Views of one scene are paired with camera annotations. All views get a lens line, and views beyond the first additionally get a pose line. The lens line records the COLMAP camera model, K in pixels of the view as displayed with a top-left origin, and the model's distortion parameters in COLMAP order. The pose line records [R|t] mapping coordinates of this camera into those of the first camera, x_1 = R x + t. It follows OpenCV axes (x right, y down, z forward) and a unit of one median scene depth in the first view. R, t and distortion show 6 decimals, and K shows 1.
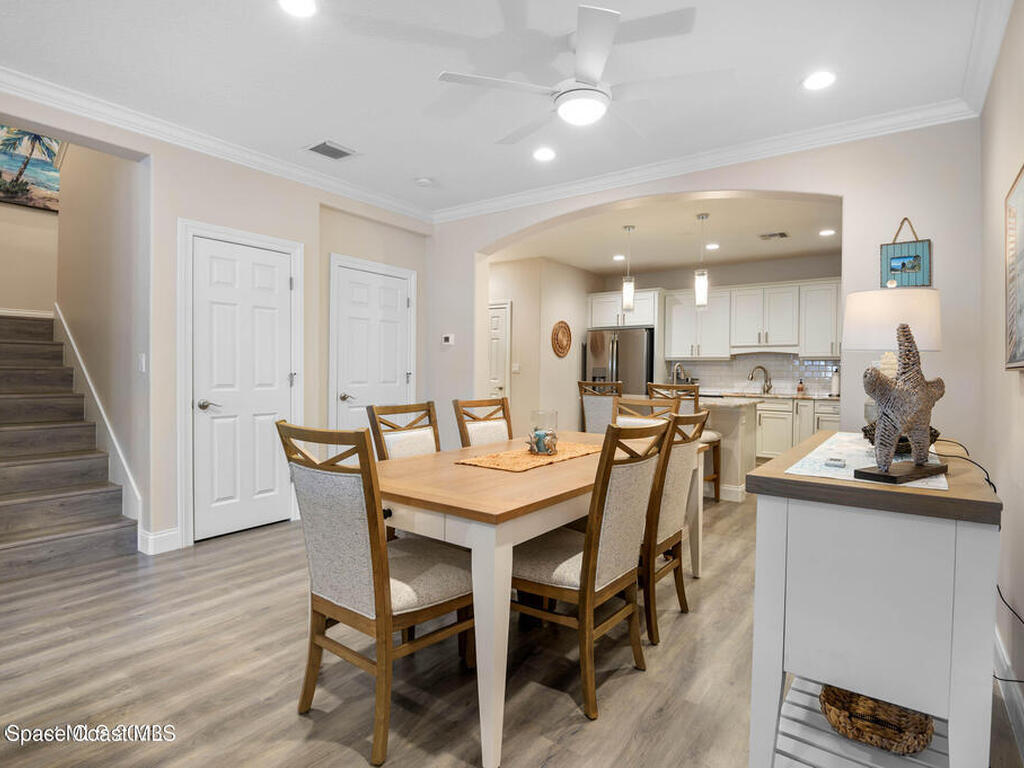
lens RADIAL K [[550.2, 0, 512.0], [0, 550.2, 384.0], [0, 0, 1]] dist [-0.020440, -0.001669]
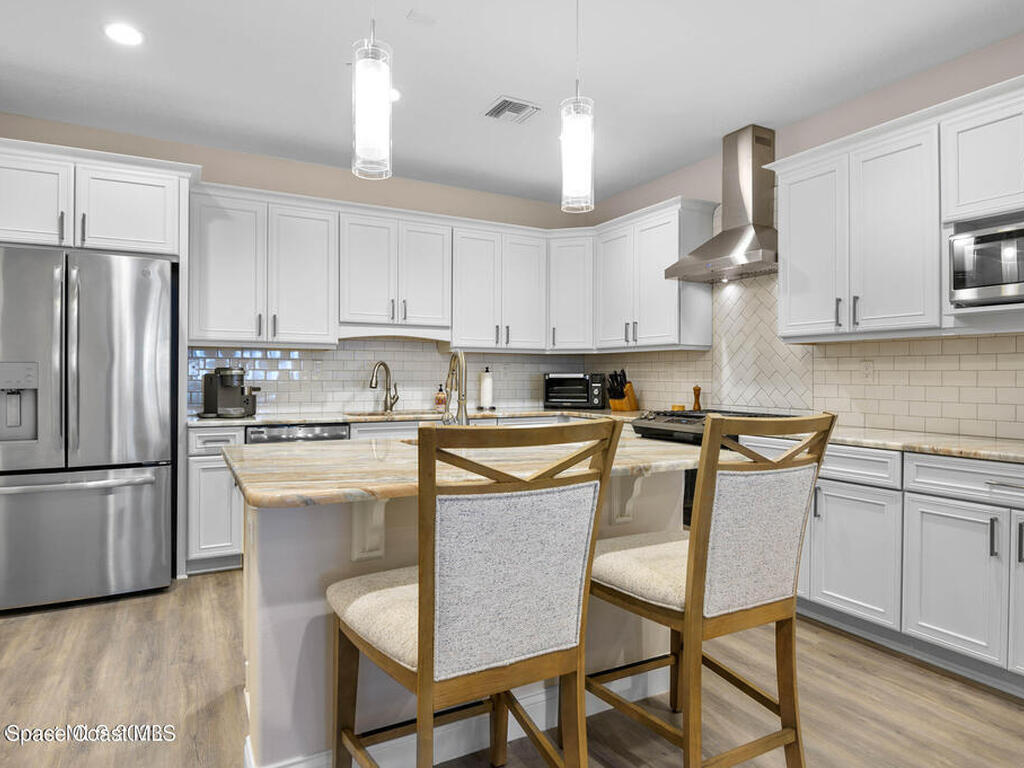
lens RADIAL K [[594.1, 0, 512.0], [0, 594.1, 384.0], [0, 0, 1]] dist [-0.045174, -0.000463]
pose [[0.437323, -0.014026, 0.899195, -0.026191], [0.012844, 0.999874, 0.009350, -0.013947], [-0.899213, 0.007460, 0.437448, 0.626069]]
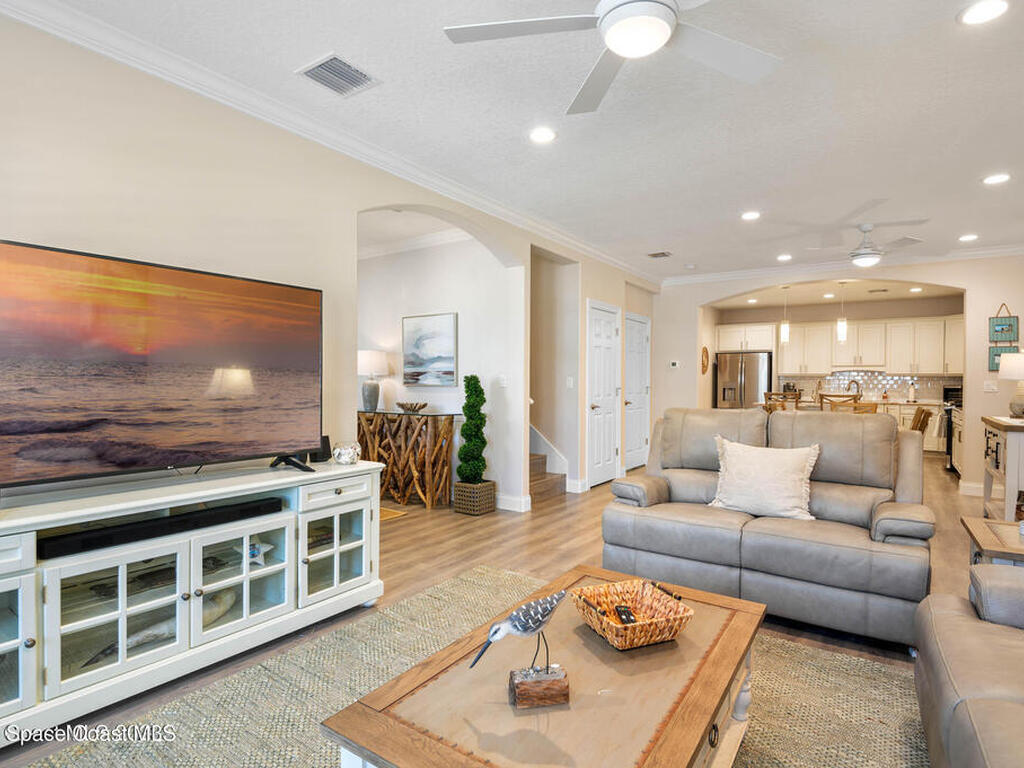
lens RADIAL K [[550.2, 0, 512.0], [0, 550.2, 384.0], [0, 0, 1]] dist [-0.020440, -0.001669]
pose [[0.999891, -0.000095, 0.014785, -0.421101], [0.000313, 0.999891, -0.014735, -0.003618], [-0.014782, 0.014738, 0.999782, -0.347676]]
